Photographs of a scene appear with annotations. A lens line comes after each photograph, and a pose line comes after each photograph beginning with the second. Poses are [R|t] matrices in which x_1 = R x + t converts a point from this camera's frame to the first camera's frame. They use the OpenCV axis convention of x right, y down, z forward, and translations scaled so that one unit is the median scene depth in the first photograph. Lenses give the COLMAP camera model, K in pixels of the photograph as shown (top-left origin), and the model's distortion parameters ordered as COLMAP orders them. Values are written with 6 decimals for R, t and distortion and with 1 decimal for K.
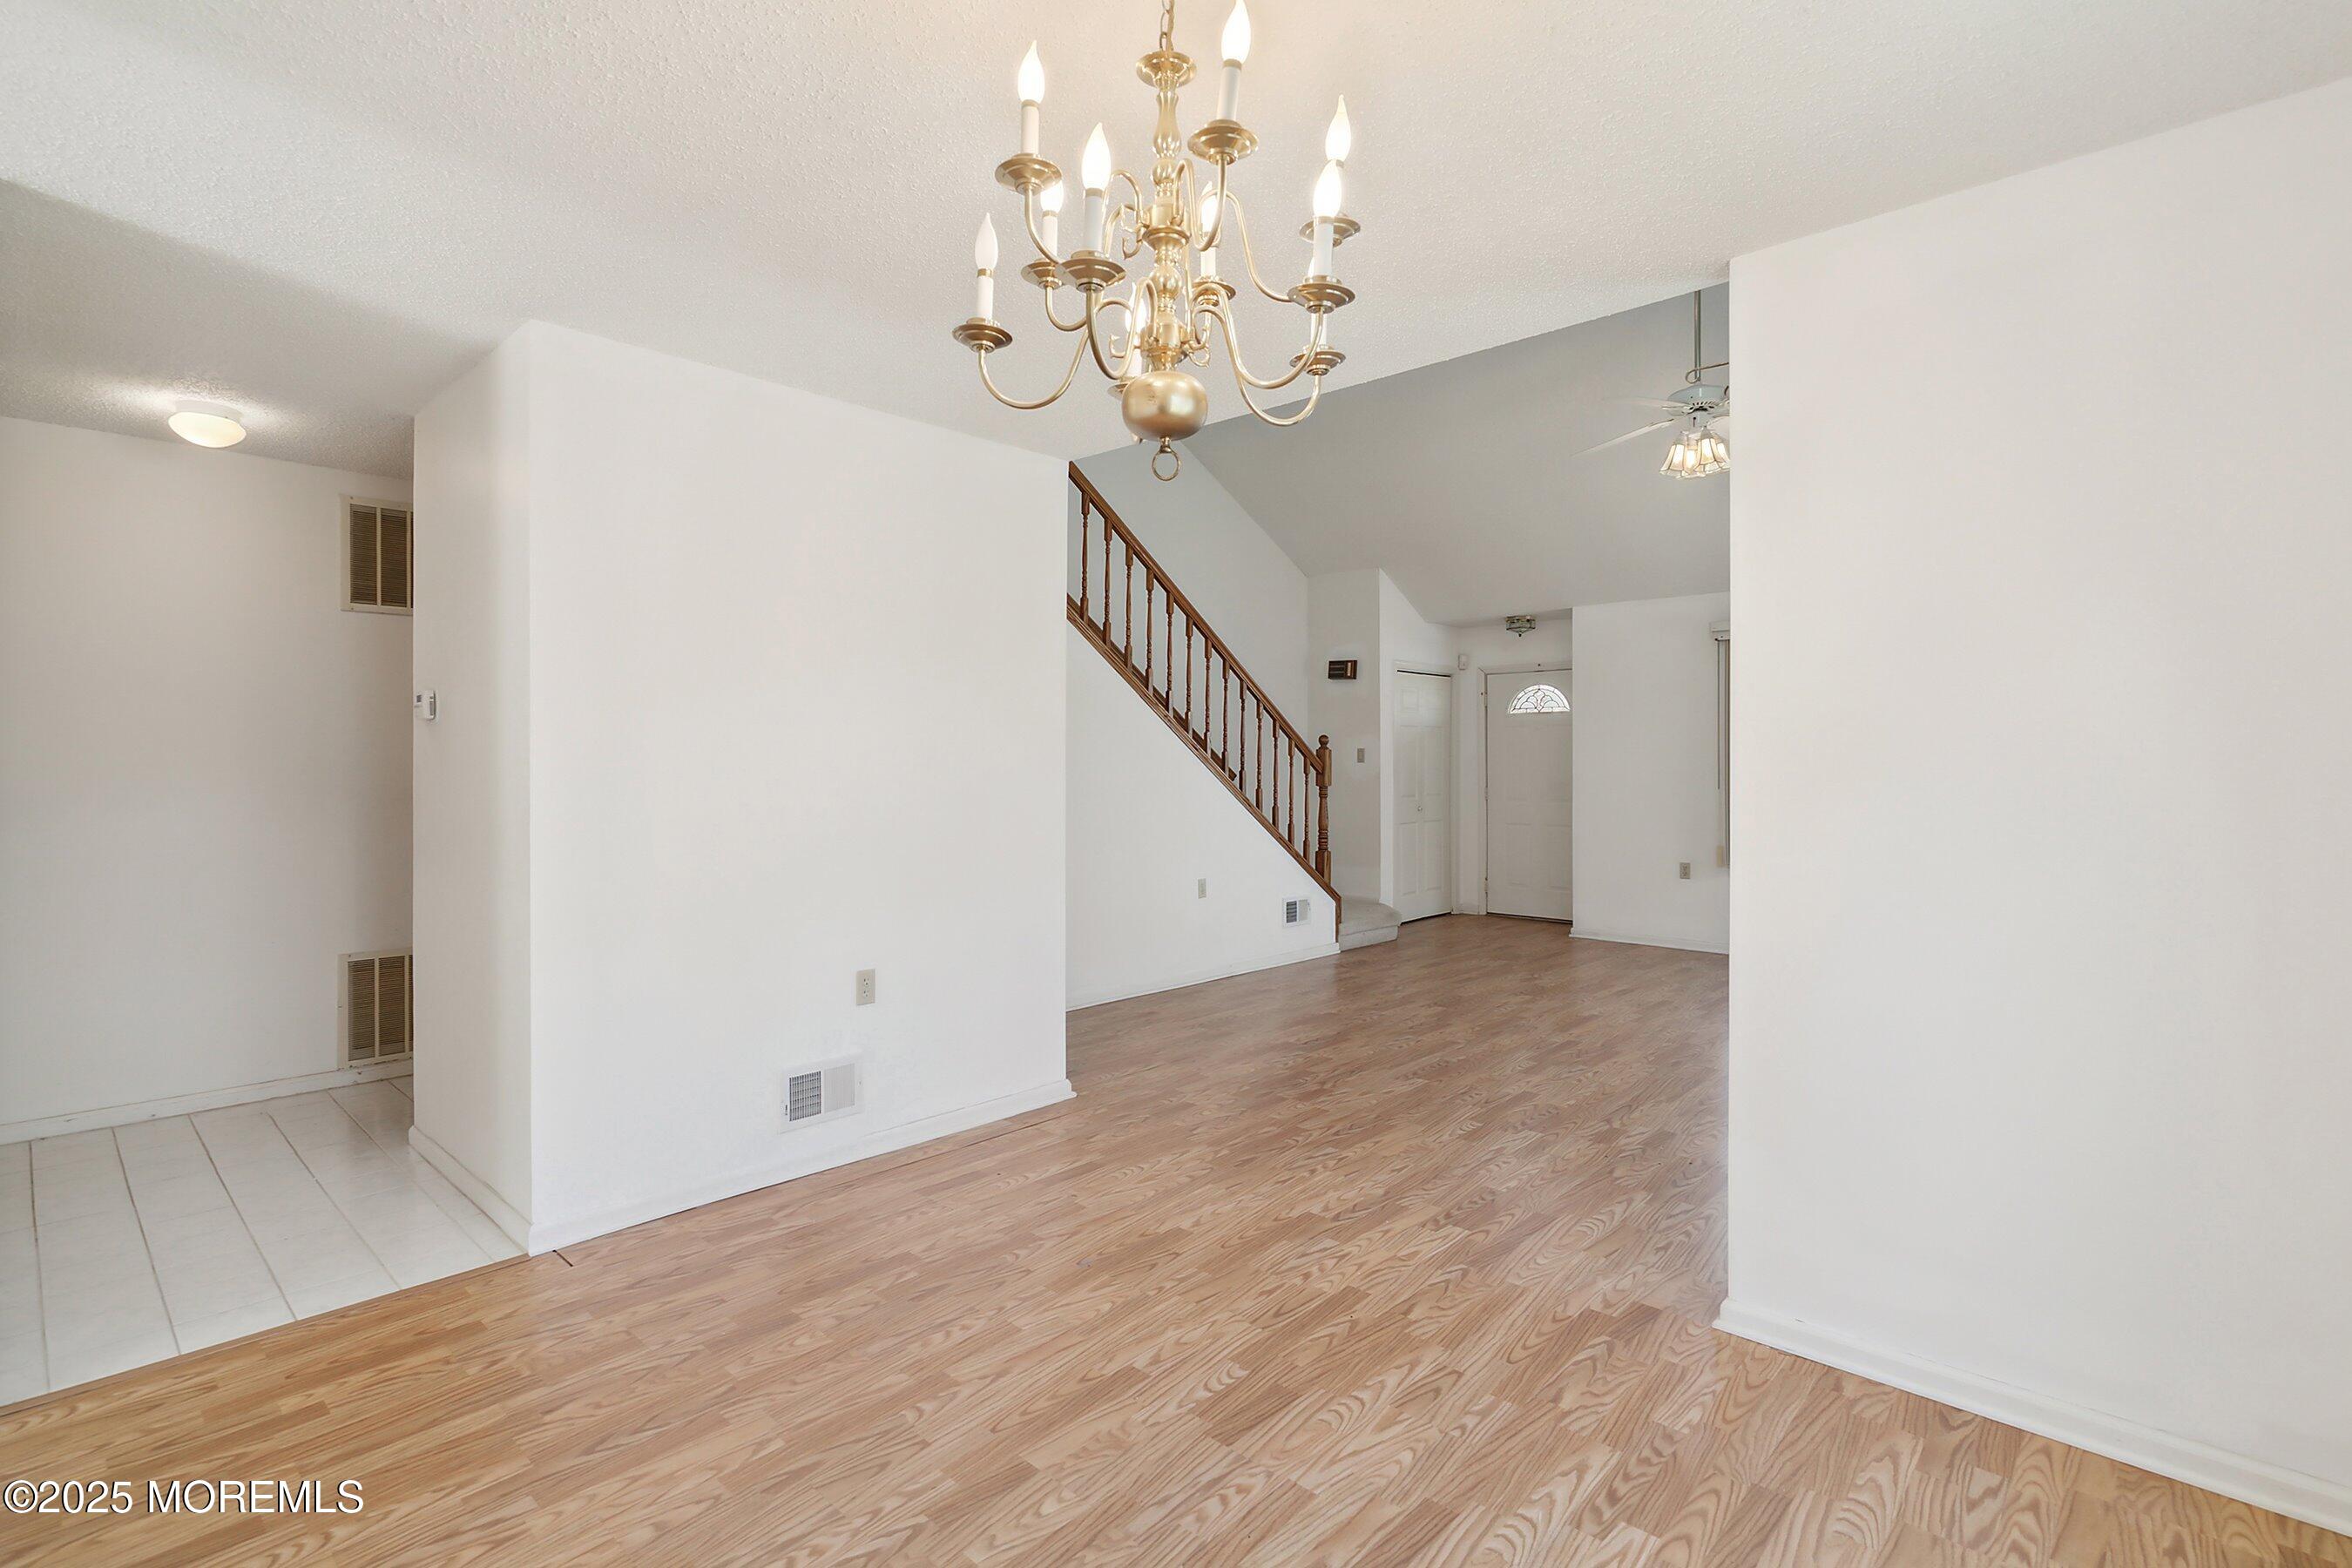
lens RADIAL K [[1104.0, 0, 1175.2], [0, 1104.0, 767.4], [0, 0, 1]] dist [-0.003756, 0.000072]
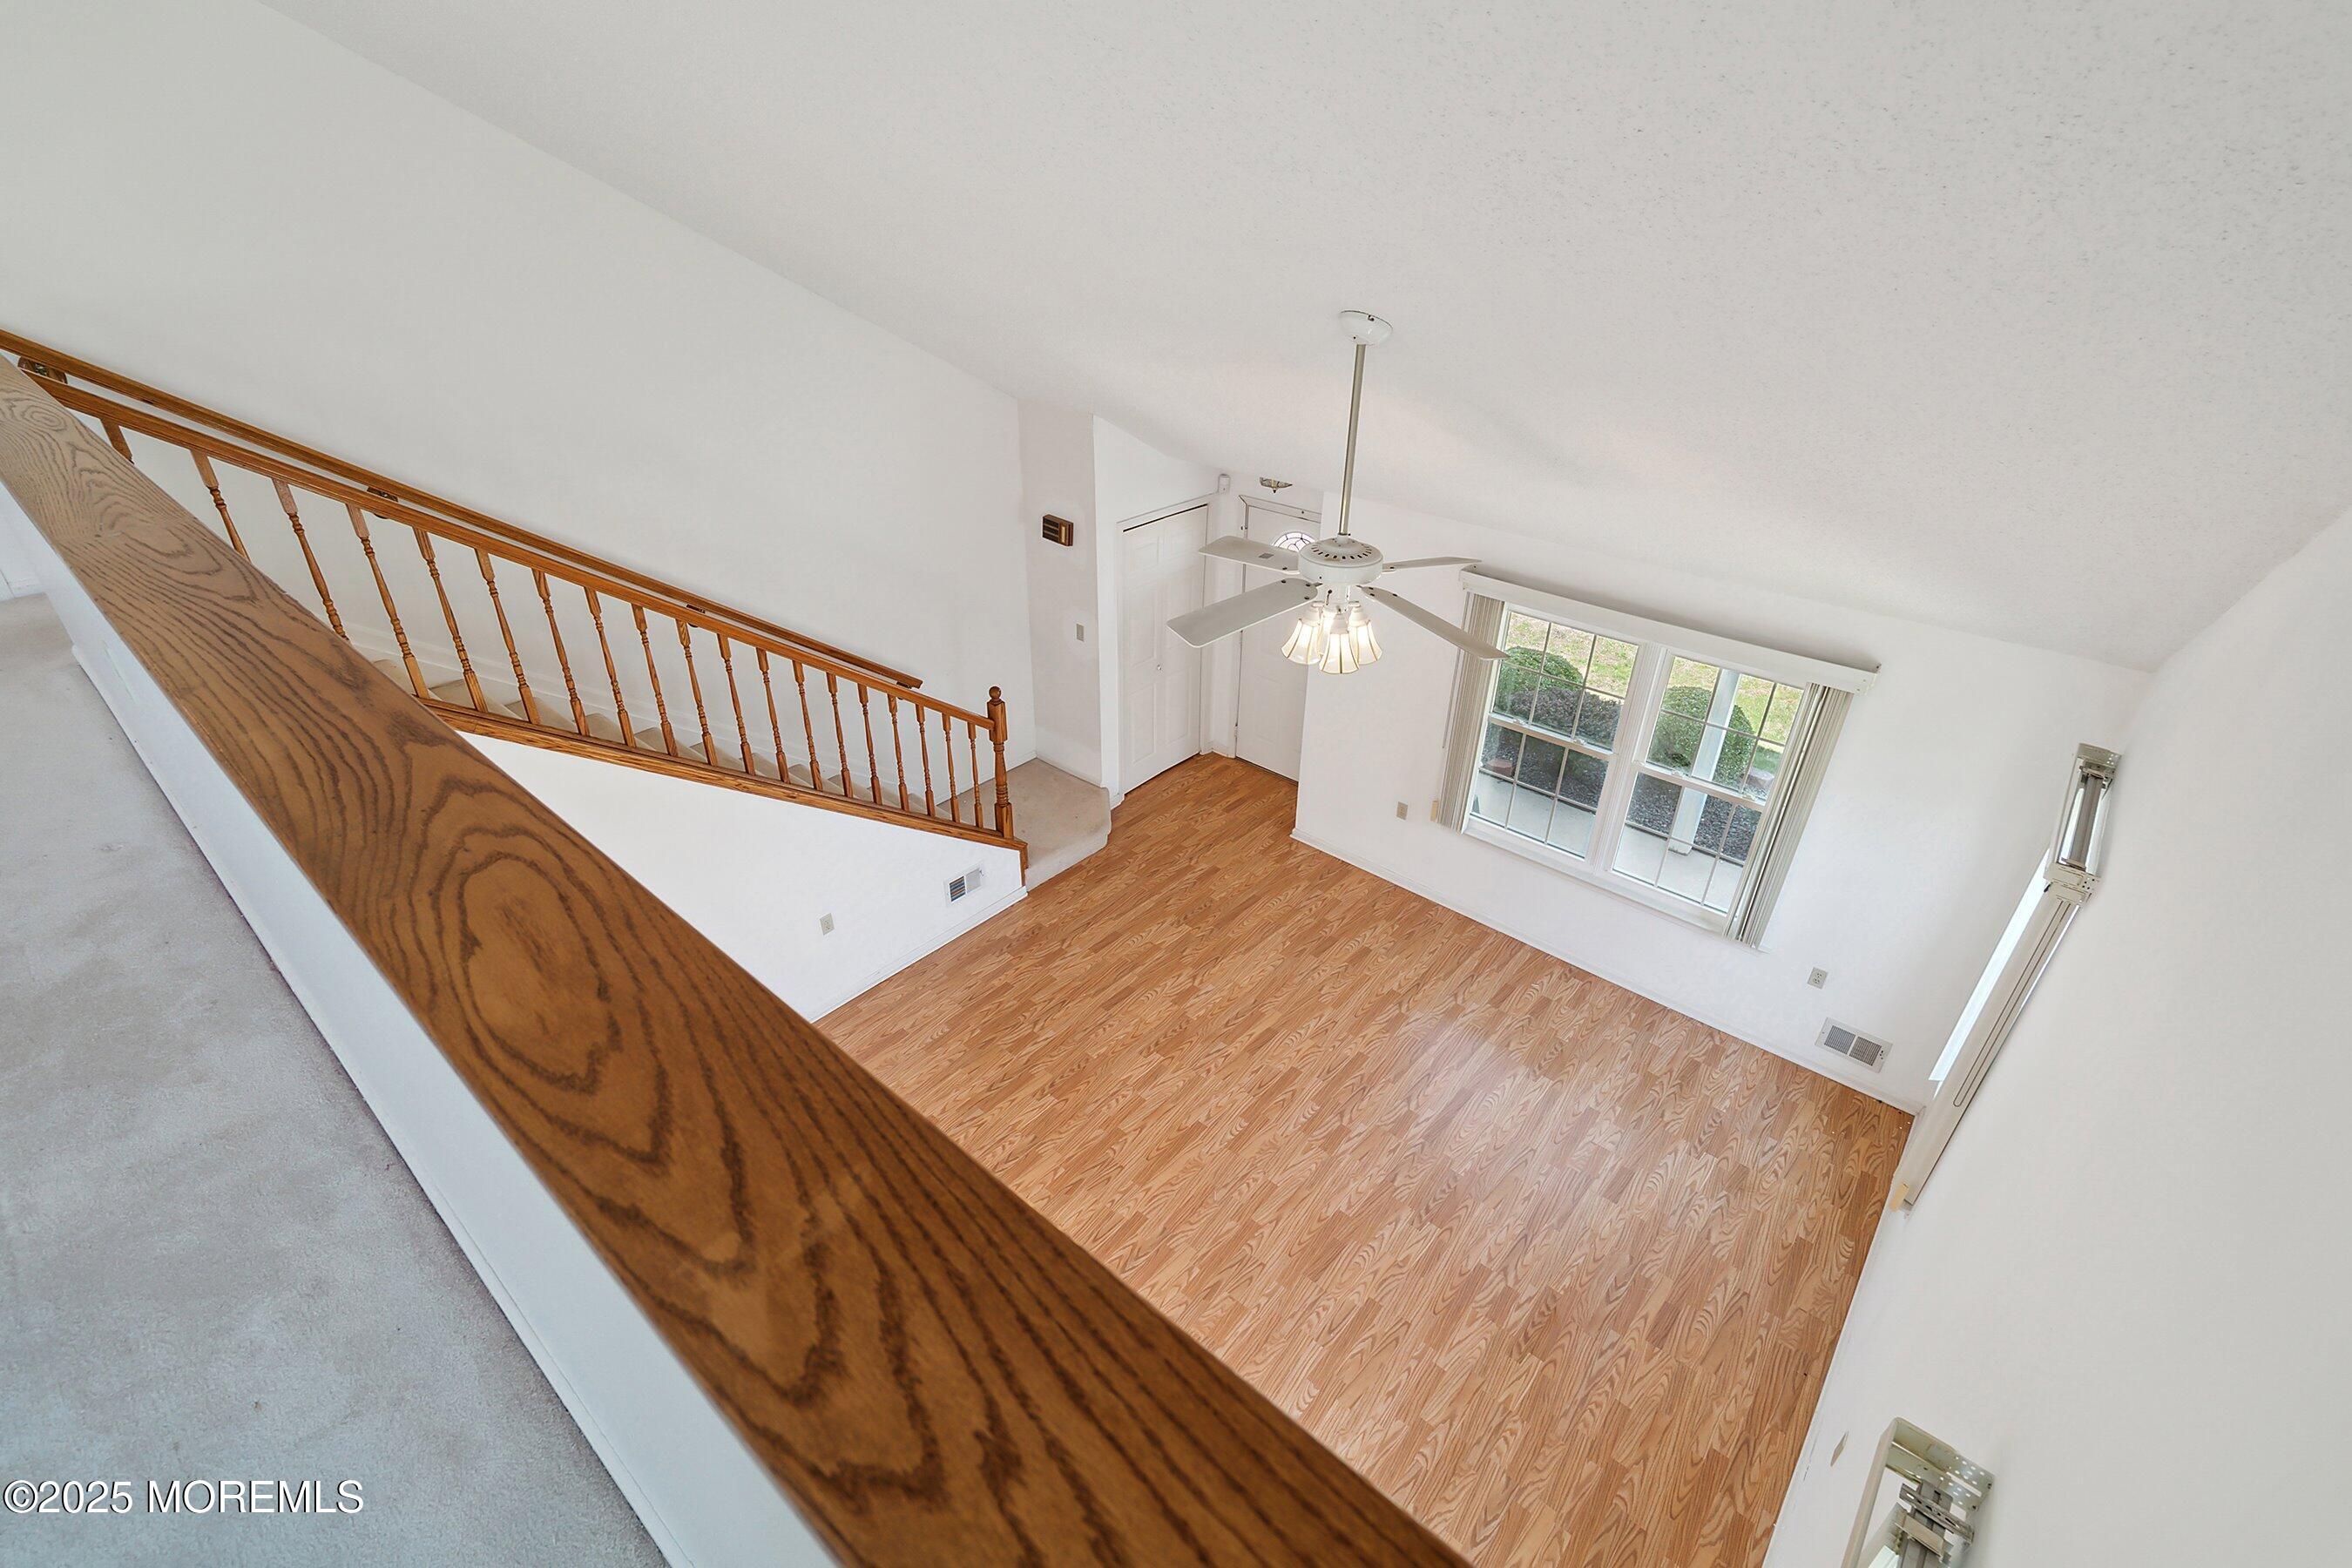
lens RADIAL K [[1065.7, 0, 1176.0], [0, 1065.7, 784.0], [0, 0, 1]] dist [0.000913, 0.000132]
pose [[0.998963, -0.003687, 0.045385, 0.236066], [-0.019481, 0.866278, 0.499183, -0.375984], [-0.041156, -0.499549, 0.865307, 0.248436]]
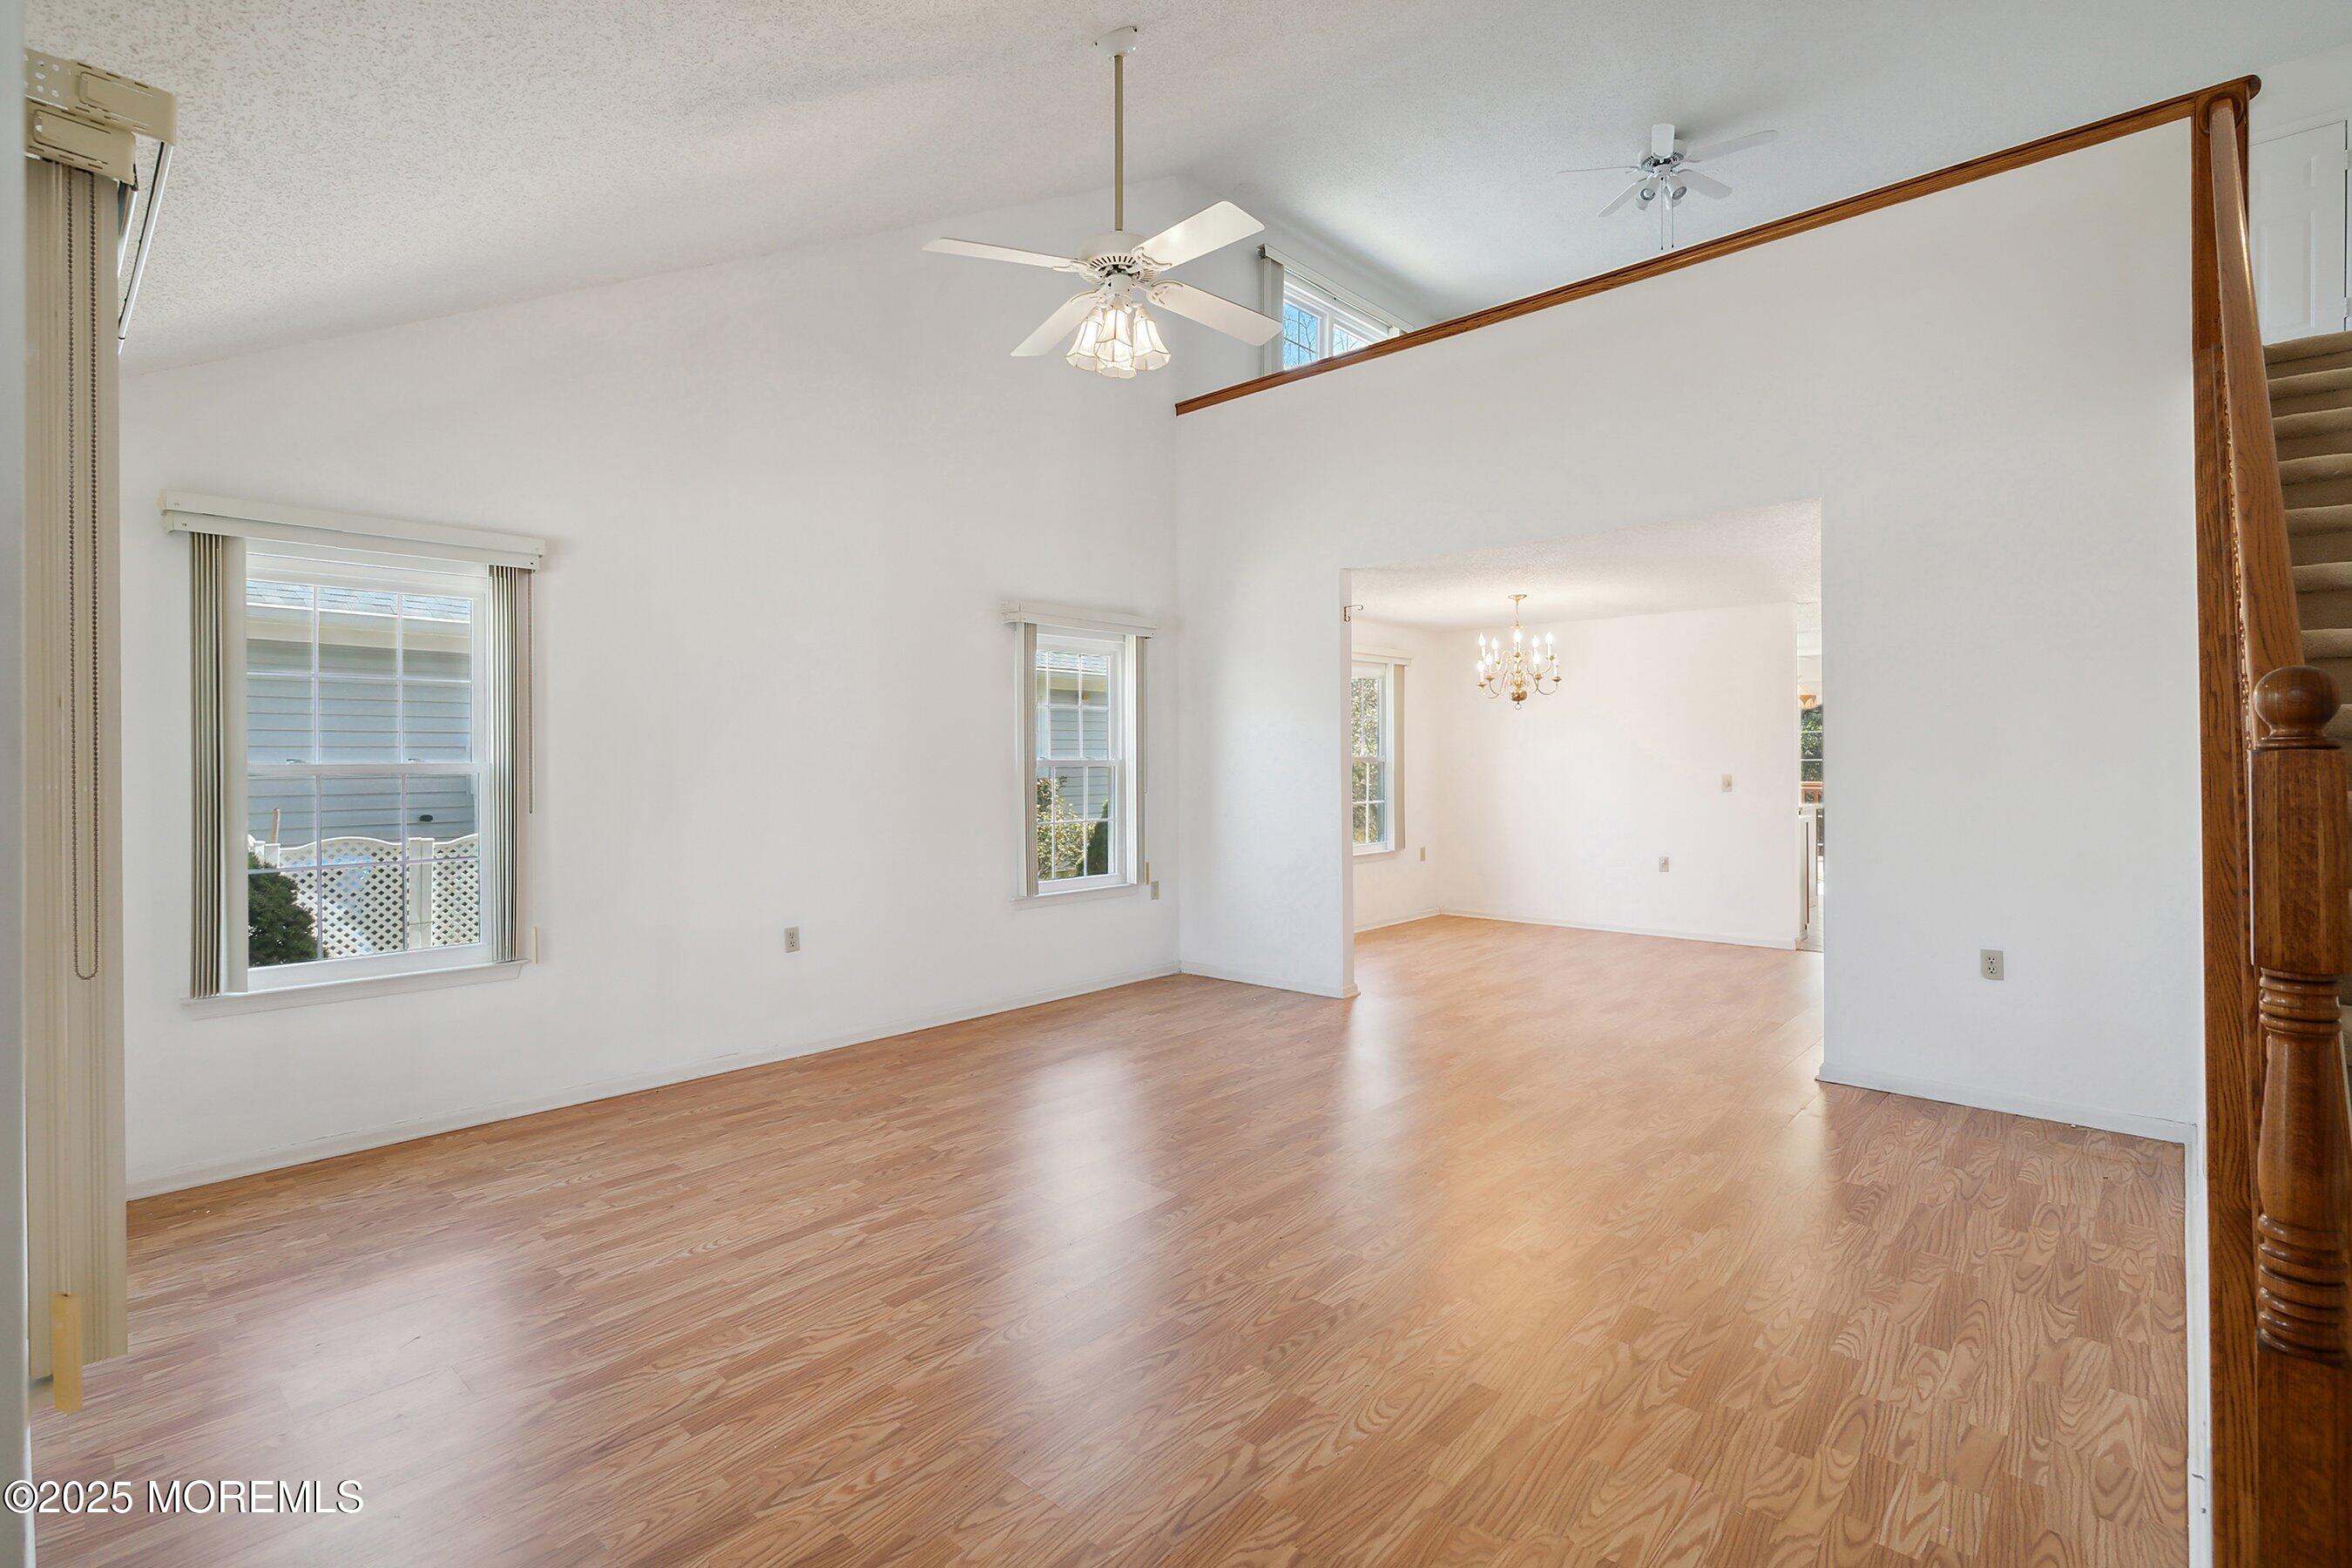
lens RADIAL K [[1092.8, 0, 1162.0], [0, 1092.8, 768.8], [0, 0, 1]] dist [-0.000990, -0.000091]
pose [[-0.999962, 0.007861, 0.003698, 0.308804], [0.007915, 0.999860, 0.014718, -0.017188], [-0.003582, 0.014746, -0.999885, 1.167967]]
